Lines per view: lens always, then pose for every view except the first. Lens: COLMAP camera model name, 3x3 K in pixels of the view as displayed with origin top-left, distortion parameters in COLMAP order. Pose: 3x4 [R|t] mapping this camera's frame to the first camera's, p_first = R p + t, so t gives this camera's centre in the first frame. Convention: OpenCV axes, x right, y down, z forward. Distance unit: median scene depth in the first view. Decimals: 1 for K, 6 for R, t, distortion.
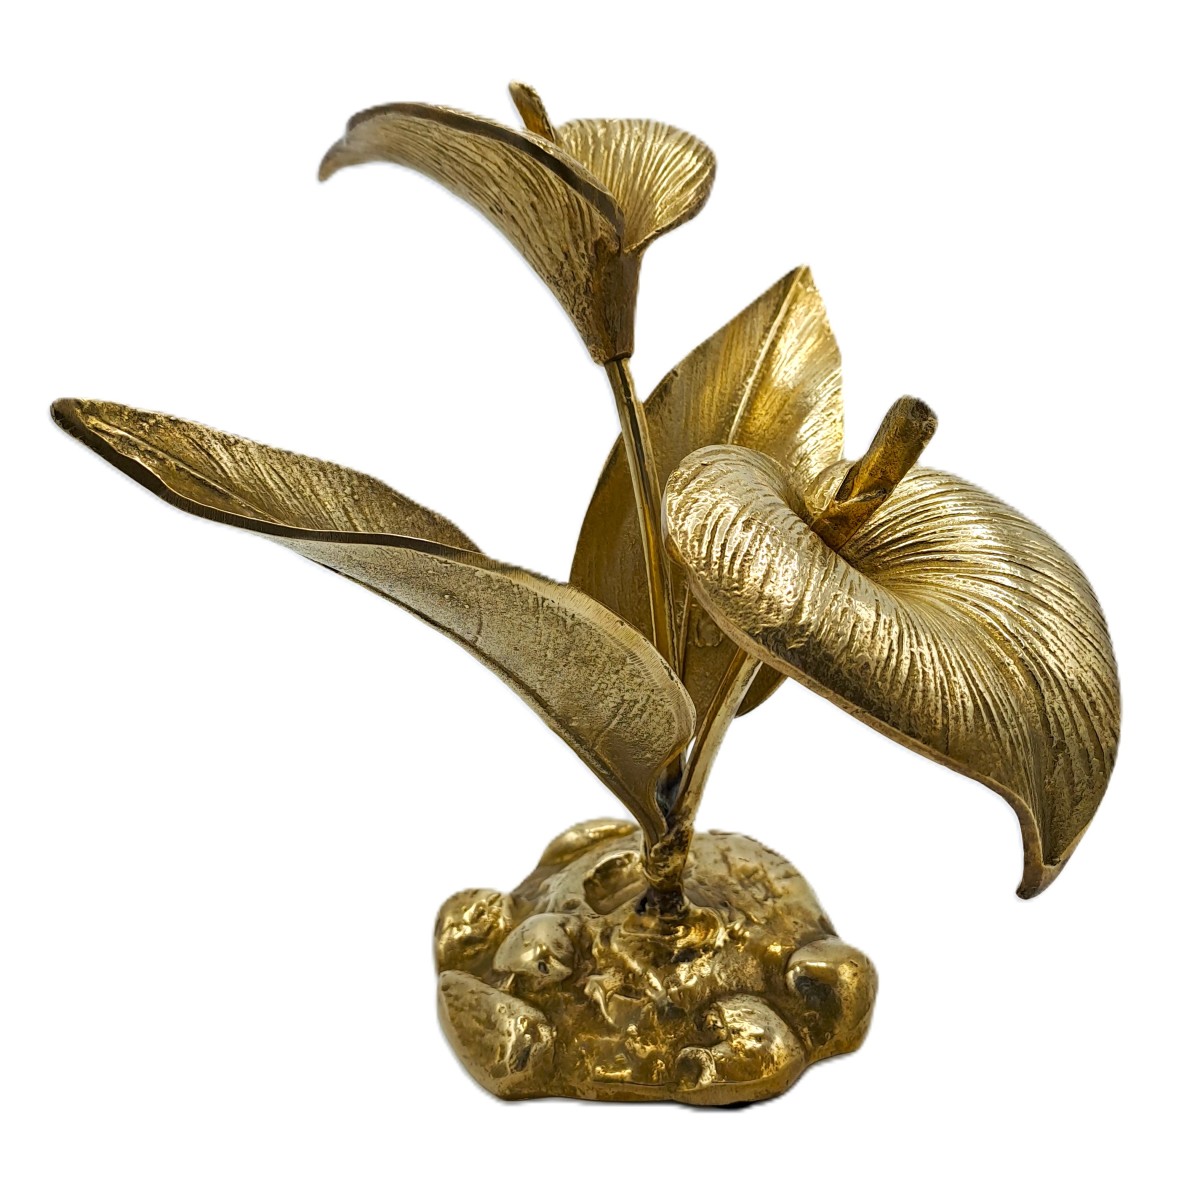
lens RADIAL K [[1361.8, 0, 624.0], [0, 1361.8, 519.5], [0, 0, 1]] dist [0.084109, 0.006219]
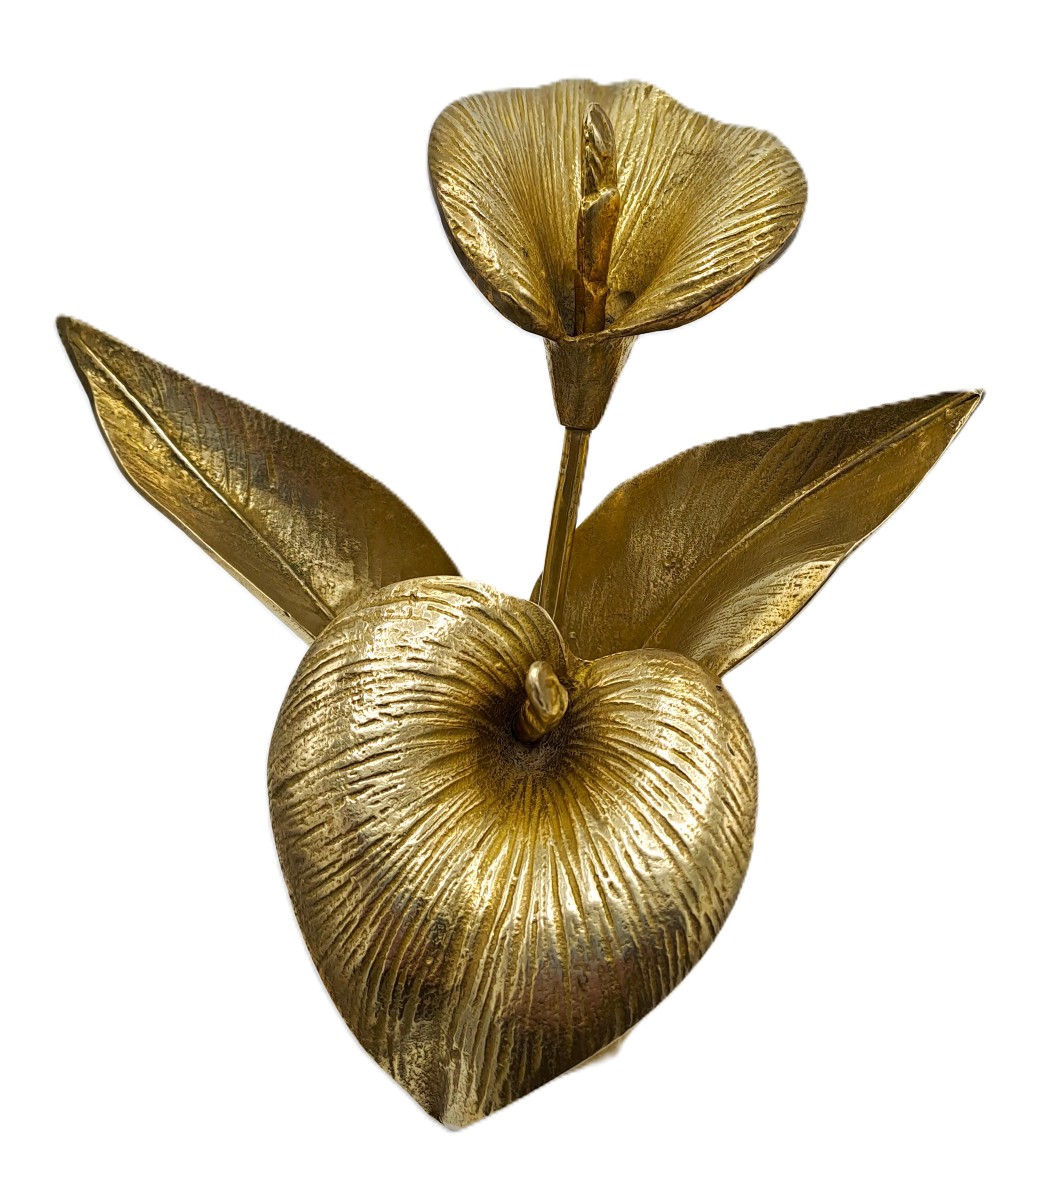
lens RADIAL K [[1245.2, 0, 487.7], [0, 1245.2, 504.4], [0, 0, 1]] dist [0.122259, -0.184893]
pose [[0.561249, 0.524963, -0.639854, 0.574595], [-0.259151, 0.845692, 0.466526, -0.483894], [0.786028, -0.096018, 0.610688, 0.418524]]
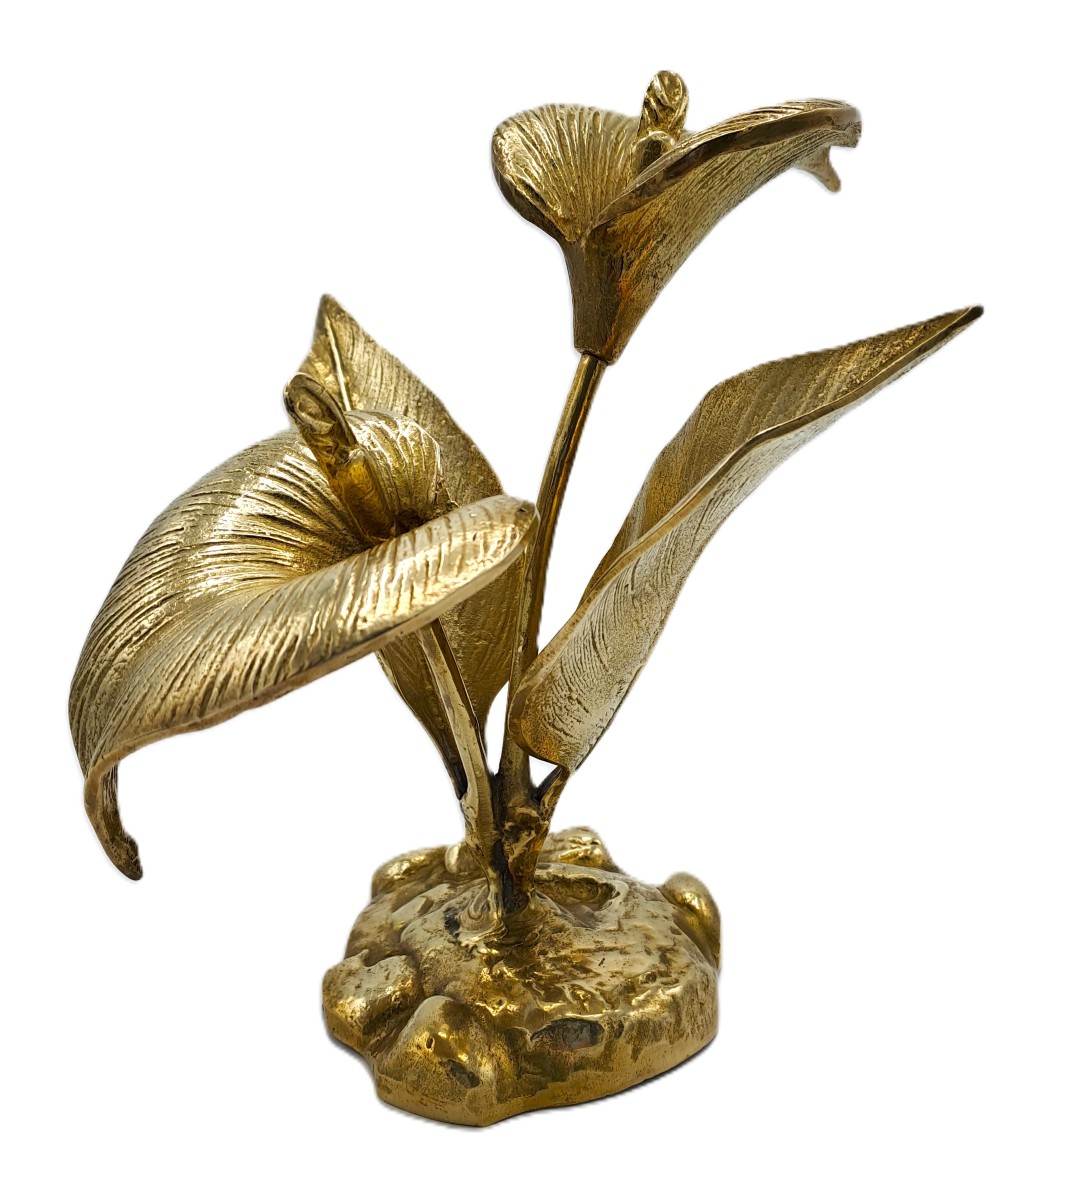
lens RADIAL K [[1151.4, 0, 498.4], [0, 1151.4, 535.4], [0, 0, 1]] dist [0.074158, -0.013887]
pose [[-0.077736, 0.263616, -0.961490, 0.863411], [-0.285545, 0.918119, 0.274811, -0.215404], [0.955207, 0.295912, 0.003904, 1.004779]]
